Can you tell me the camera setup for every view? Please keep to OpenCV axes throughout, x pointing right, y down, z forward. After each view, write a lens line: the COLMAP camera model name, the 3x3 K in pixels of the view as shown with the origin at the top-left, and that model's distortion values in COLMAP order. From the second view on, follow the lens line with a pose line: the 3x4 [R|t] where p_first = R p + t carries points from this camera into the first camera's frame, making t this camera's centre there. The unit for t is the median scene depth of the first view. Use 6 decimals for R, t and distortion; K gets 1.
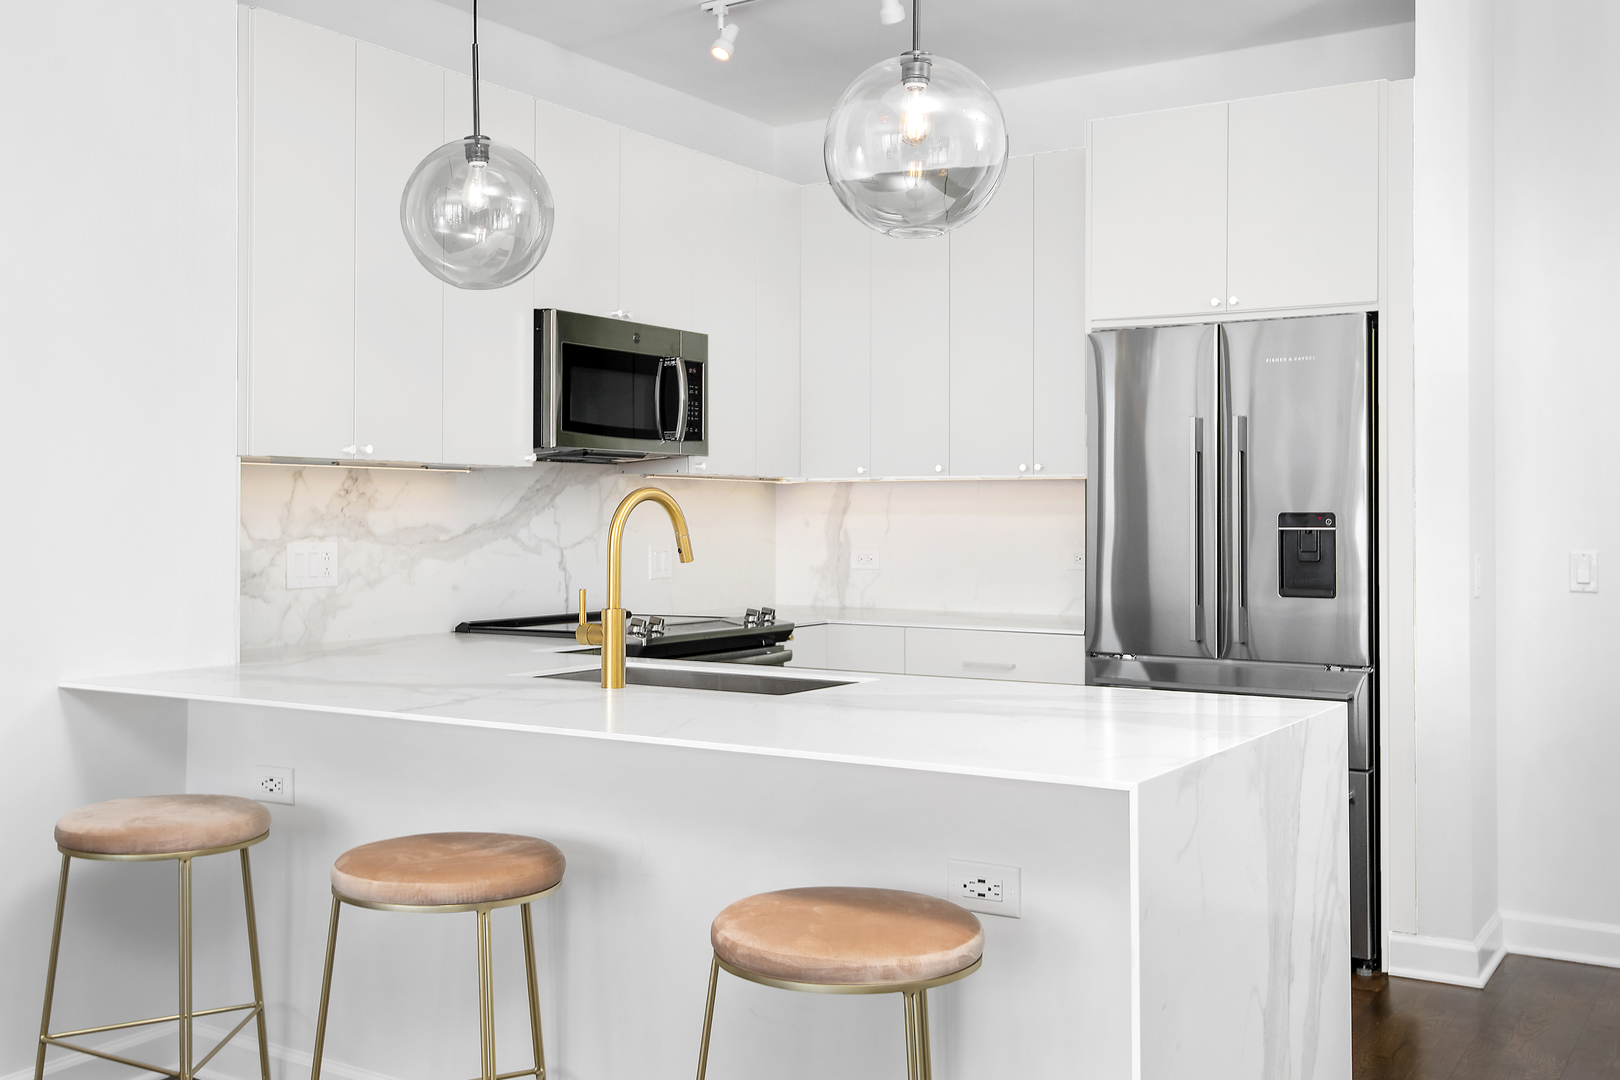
lens RADIAL K [[1525.2, 0, 742.1], [0, 1525.2, 487.1], [0, 0, 1]] dist [0.015000, 0.000000]
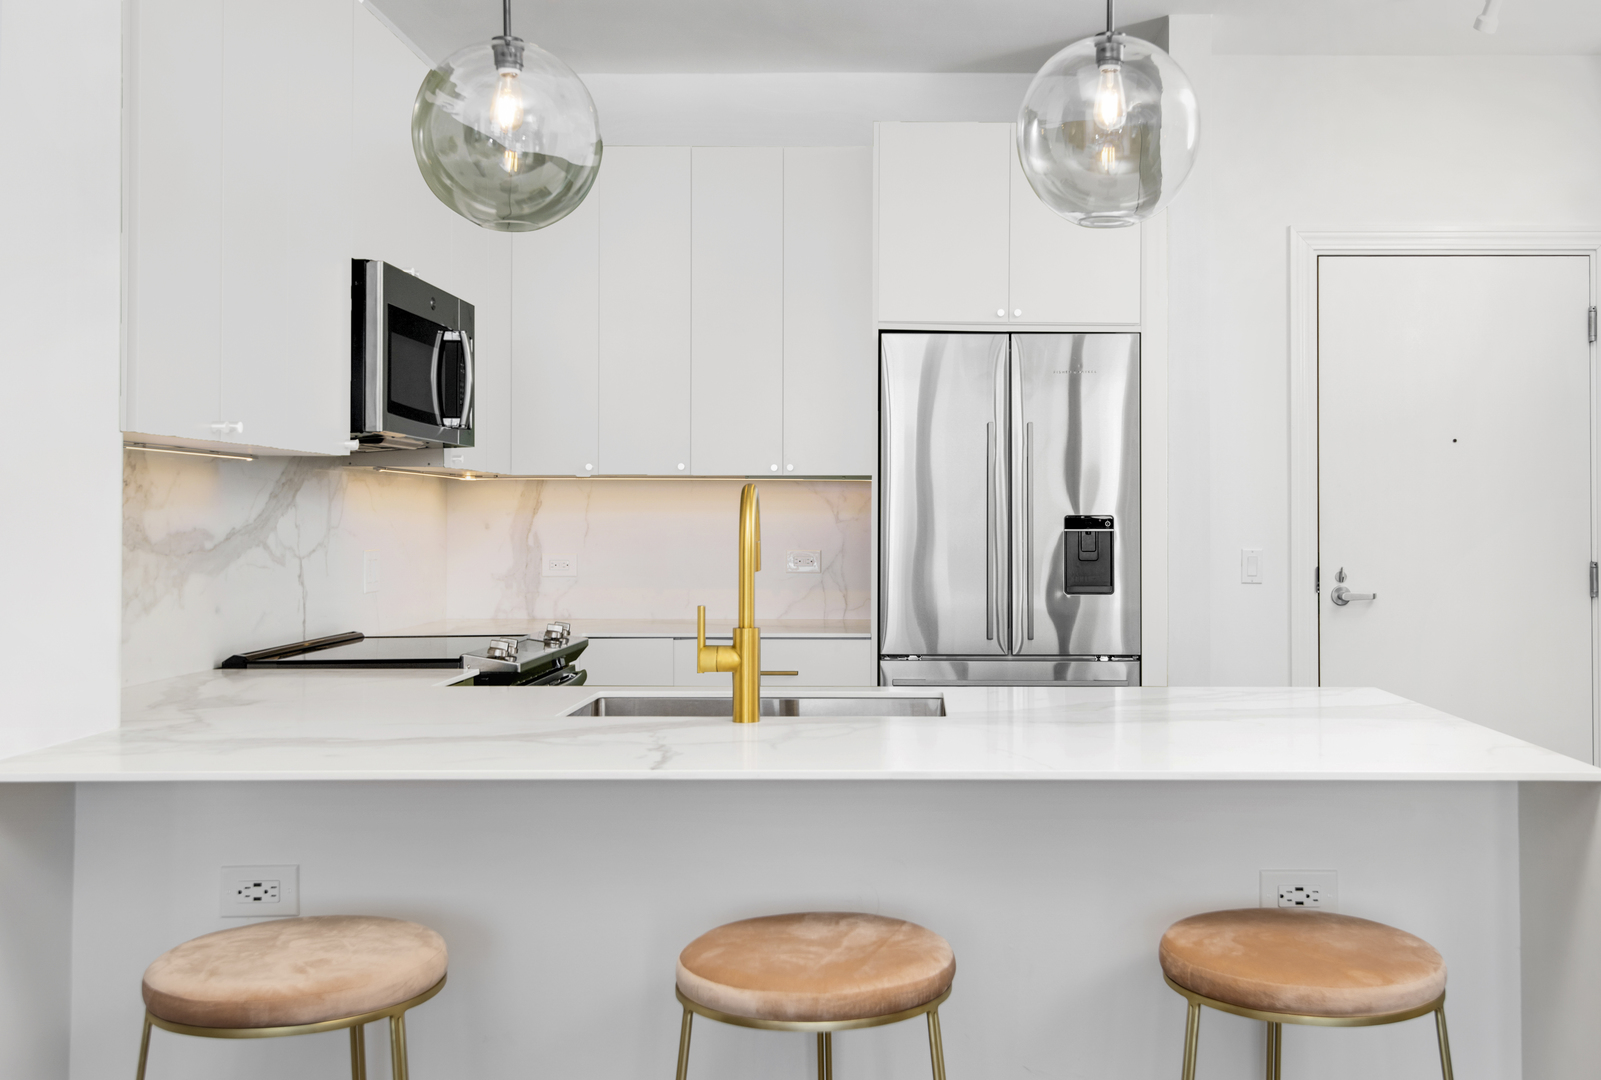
lens RADIAL K [[1519.5, 0, 841.9], [0, 1519.5, 489.1], [0, 0, 1]] dist [-0.011479, 0.000000]
pose [[0.837912, 0.011607, 0.545683, -0.359369], [-0.011690, 0.999926, -0.003319, 0.003795], [-0.545681, -0.003598, 0.837985, 0.195669]]
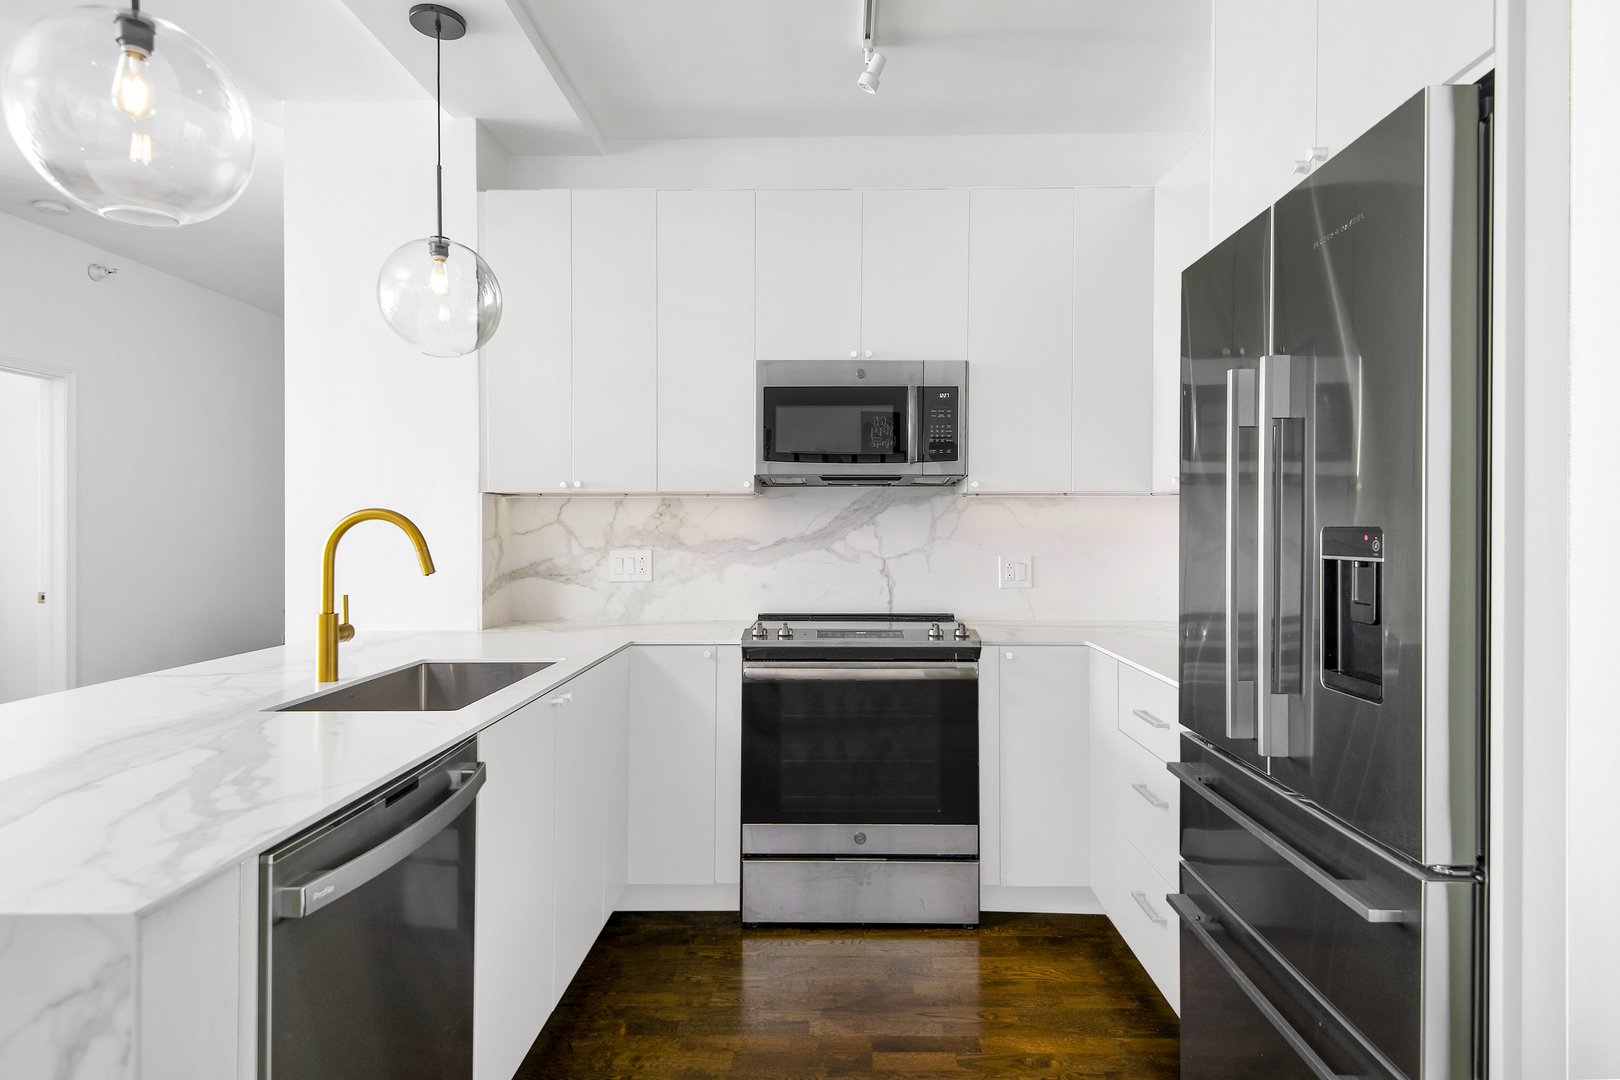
lens RADIAL K [[882.5, 0, 813.0], [0, 882.5, 536.4], [0, 0, 1]] dist [-0.003223, -0.000082]
pose [[0.566042, 0.005839, -0.824355, 0.476373], [0.018772, 0.999624, 0.019970, 0.009367], [0.824162, -0.026778, 0.565720, 0.640417]]
